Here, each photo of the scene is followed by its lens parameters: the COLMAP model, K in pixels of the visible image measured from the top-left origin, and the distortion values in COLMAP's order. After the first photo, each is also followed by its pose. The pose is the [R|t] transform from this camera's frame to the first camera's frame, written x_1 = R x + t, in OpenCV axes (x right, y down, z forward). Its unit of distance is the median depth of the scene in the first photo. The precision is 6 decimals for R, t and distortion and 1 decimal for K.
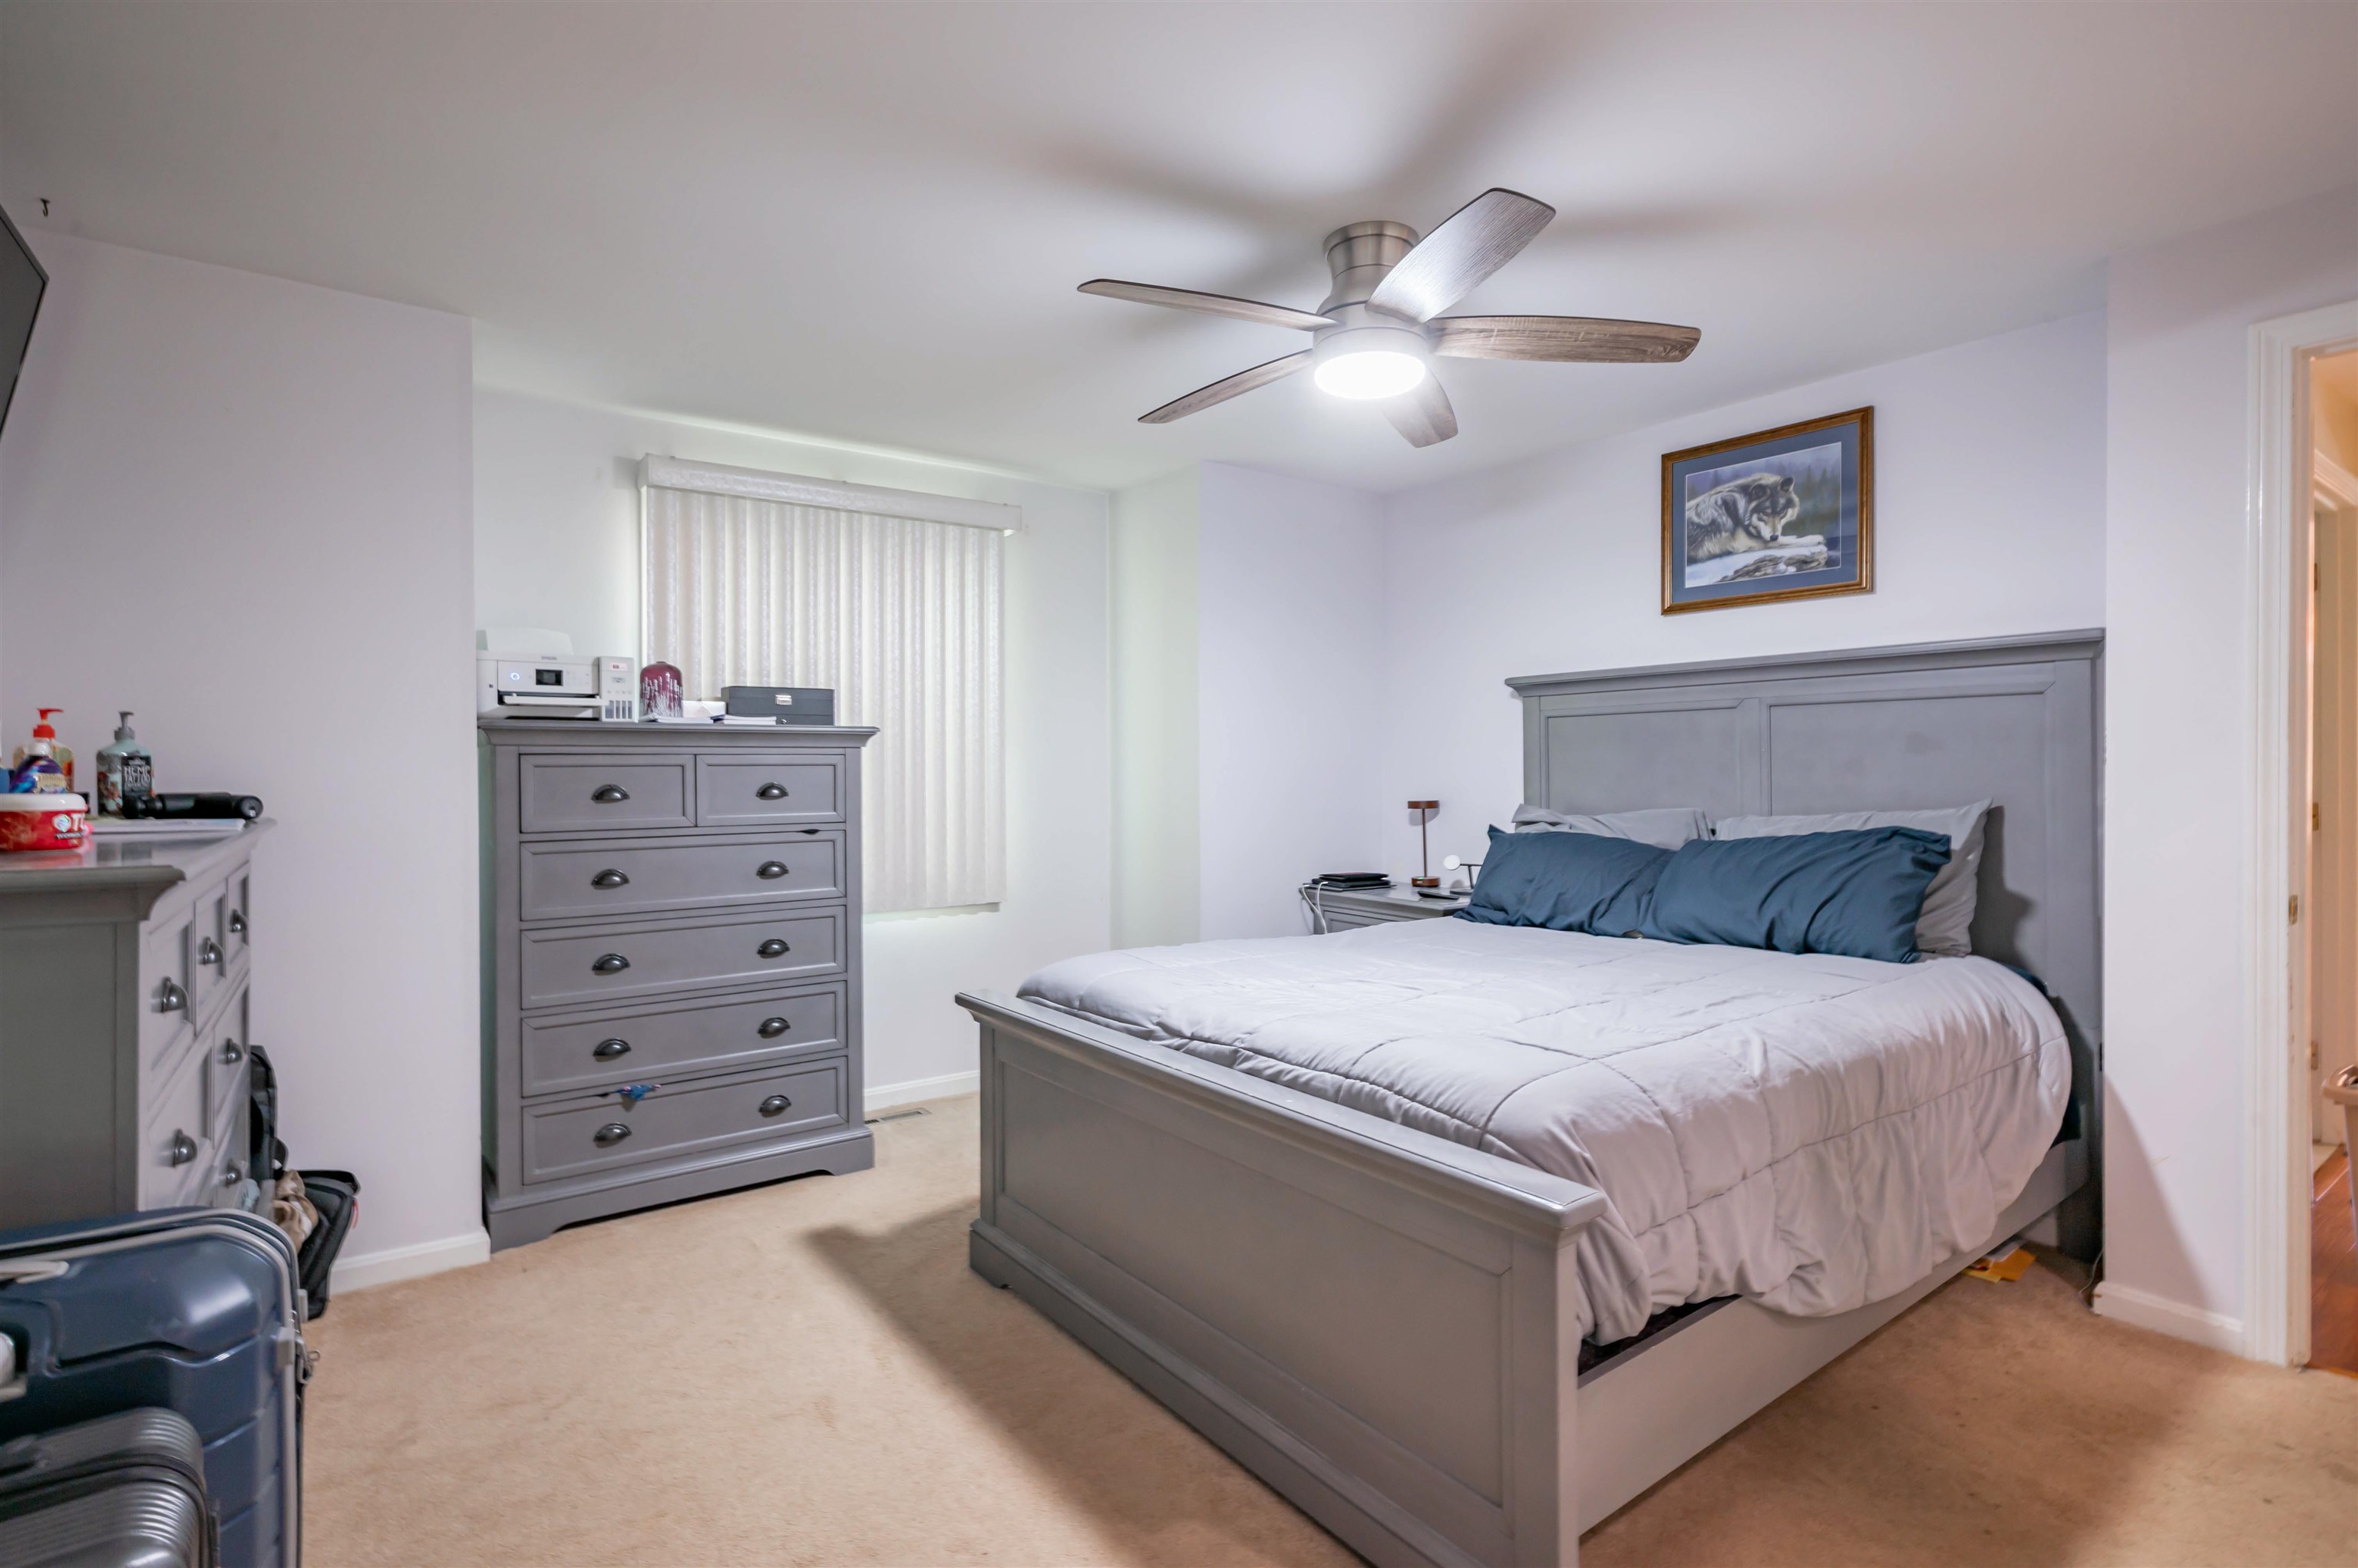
lens RADIAL K [[1146.4, 0, 1168.0], [0, 1146.4, 772.6], [0, 0, 1]] dist [-0.003502, 0.002317]
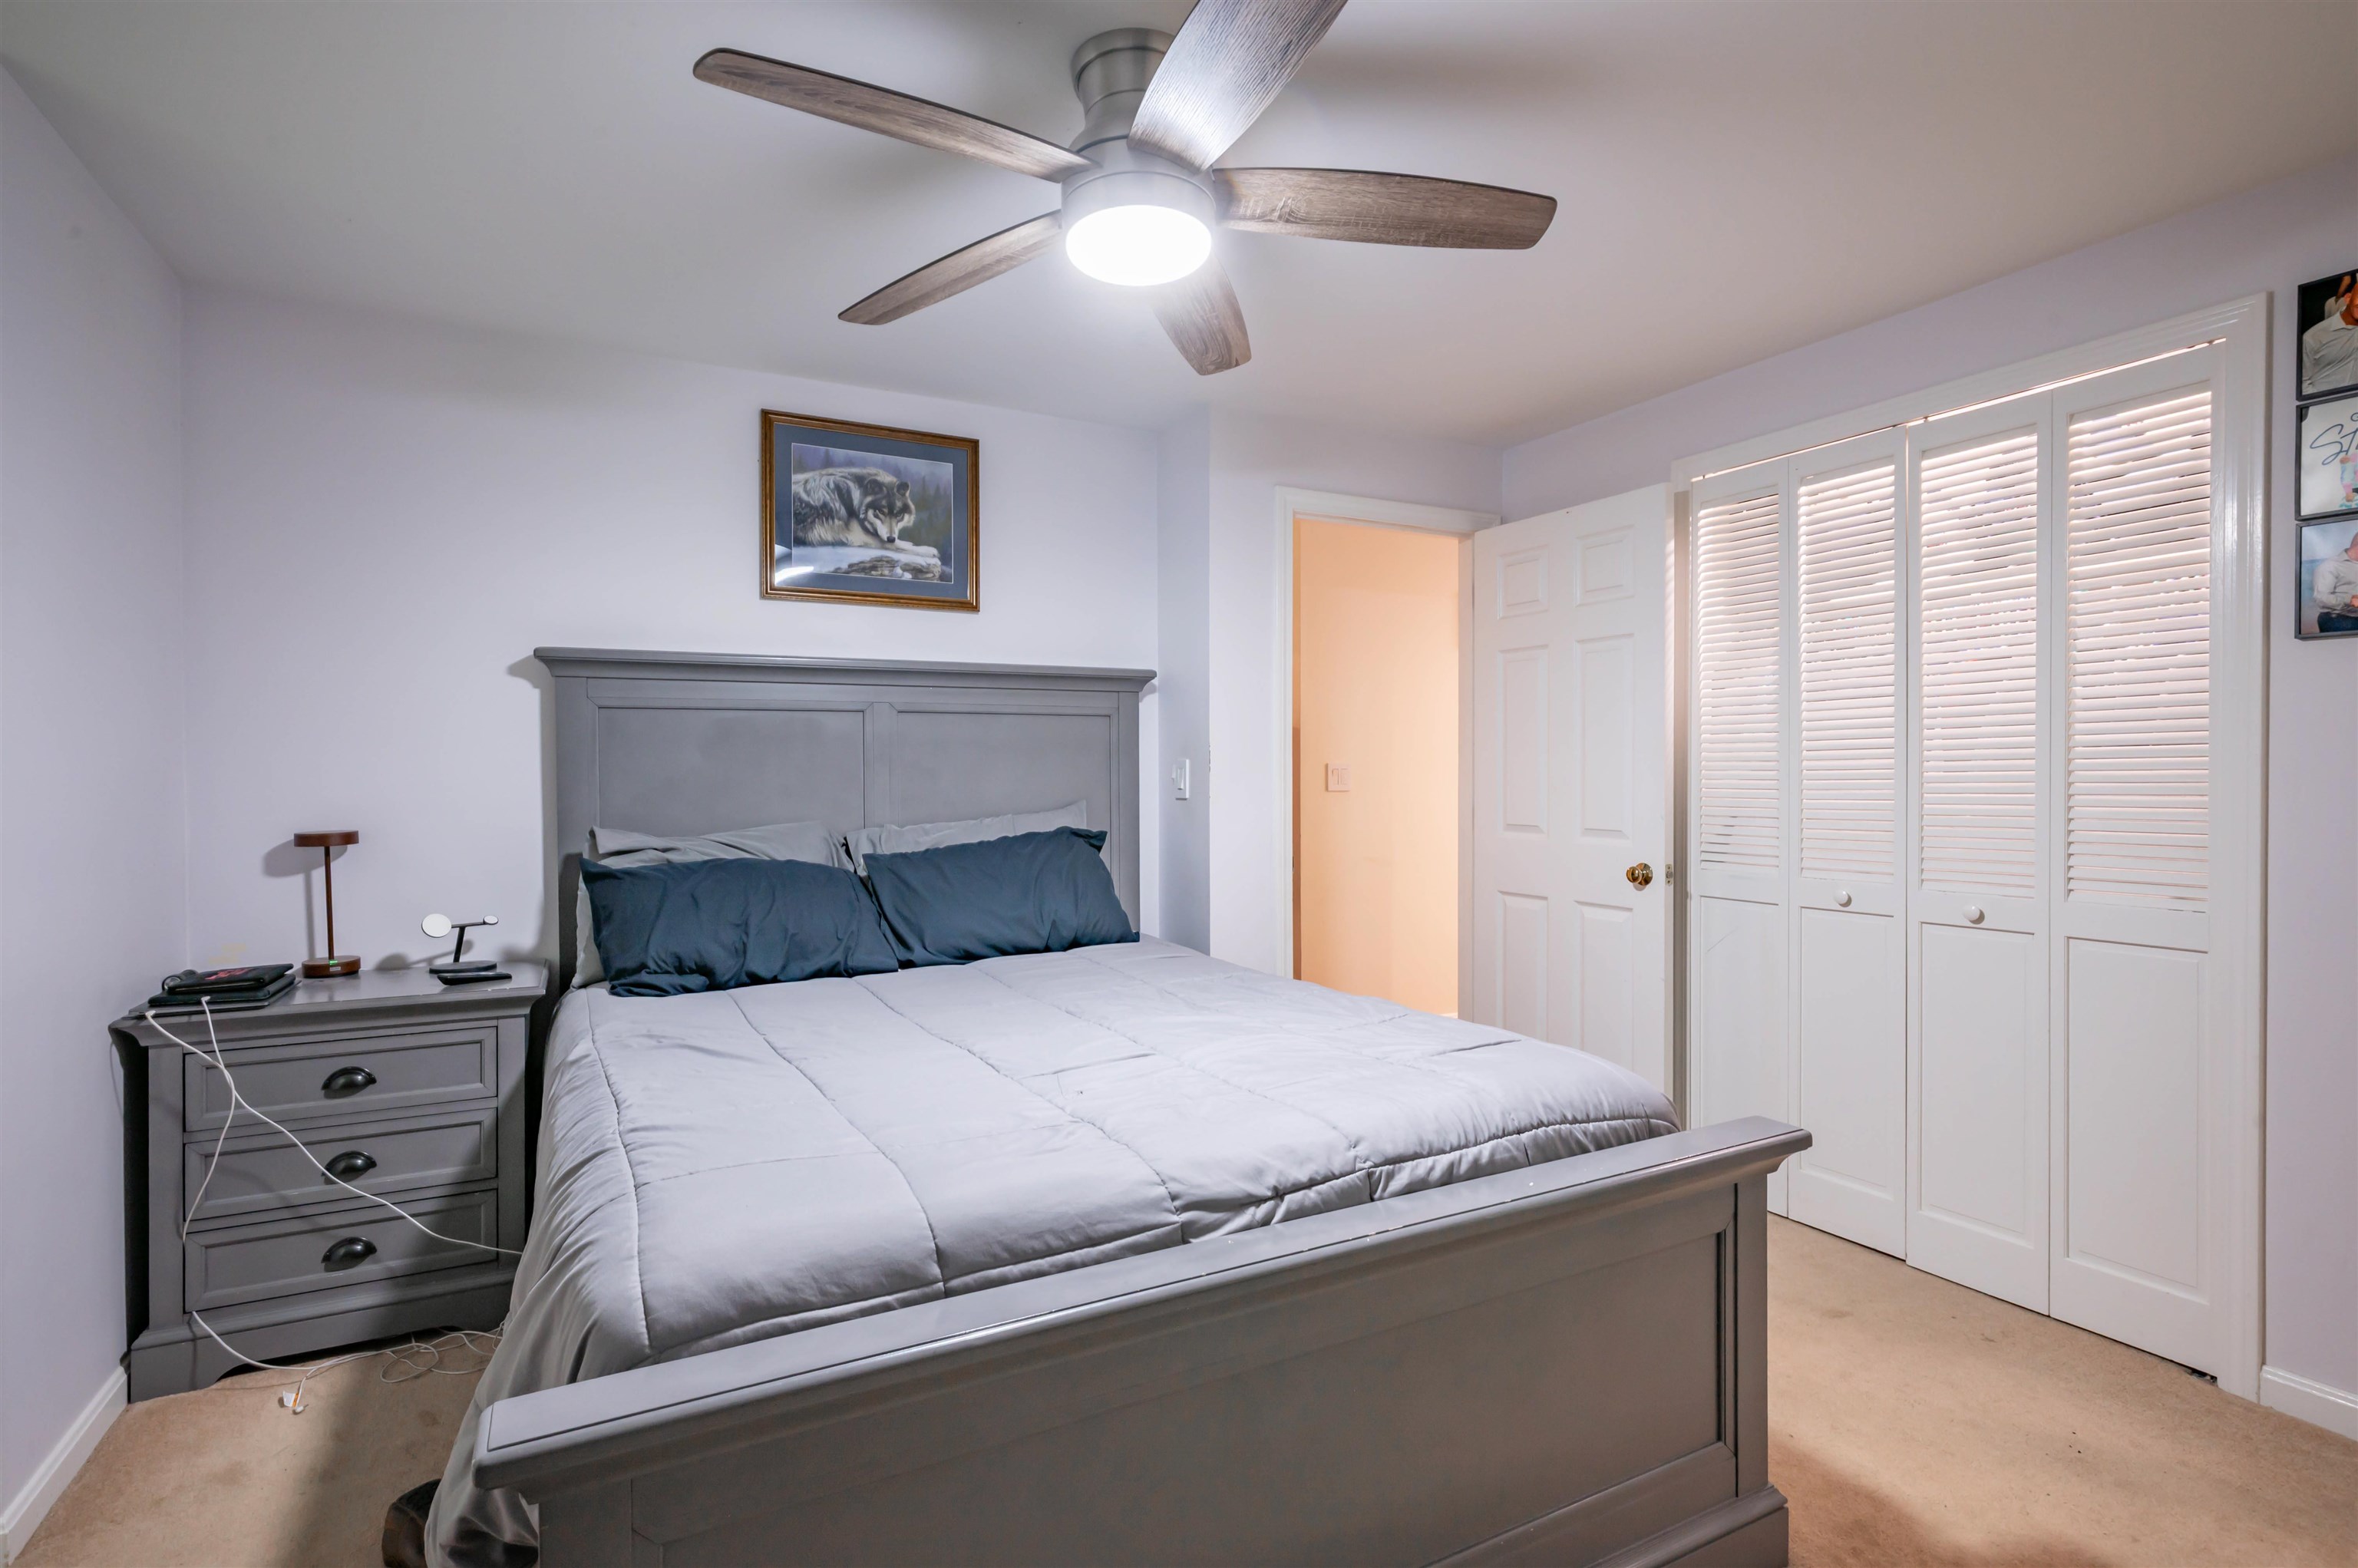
lens RADIAL K [[1146.4, 0, 1166.7], [0, 1146.4, 778.3], [0, 0, 1]] dist [-0.003502, 0.002317]
pose [[0.142503, -0.001523, 0.989793, -0.402572], [0.008104, 0.999967, 0.000372, -0.000308], [-0.989761, 0.007968, 0.142510, 0.630638]]
